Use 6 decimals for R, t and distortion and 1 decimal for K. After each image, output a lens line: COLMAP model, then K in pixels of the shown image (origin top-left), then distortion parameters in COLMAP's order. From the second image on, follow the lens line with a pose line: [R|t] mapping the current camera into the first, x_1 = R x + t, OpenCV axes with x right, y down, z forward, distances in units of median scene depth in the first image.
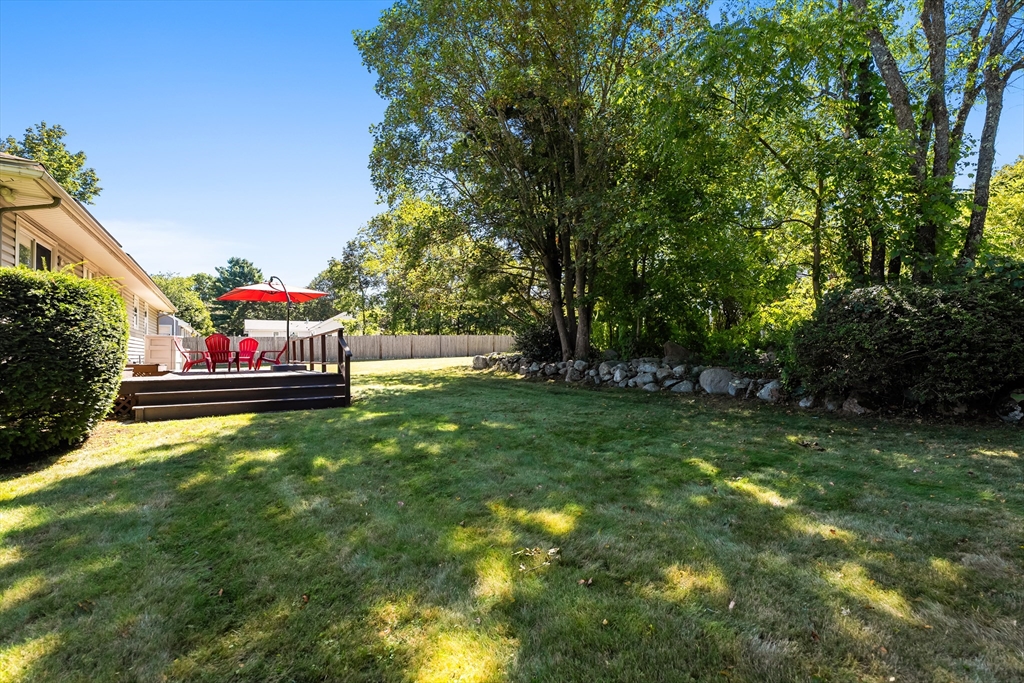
lens RADIAL K [[469.8, 0, 517.1], [0, 469.8, 343.3], [0, 0, 1]] dist [-0.004645, -0.000514]
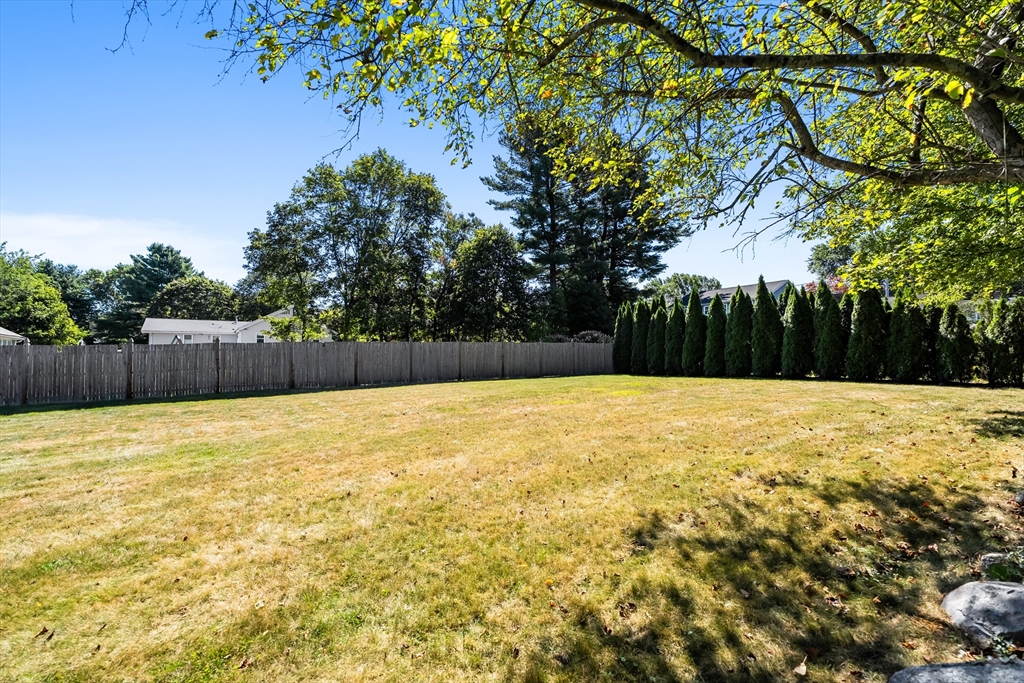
lens RADIAL K [[469.8, 0, 508.9], [0, 469.8, 345.0], [0, 0, 1]] dist [-0.004645, -0.000514]
pose [[0.998970, 0.004821, 0.045121, -0.046234], [-0.004516, 0.999966, -0.006844, -0.006735], [-0.045153, 0.006634, 0.998958, 0.279147]]
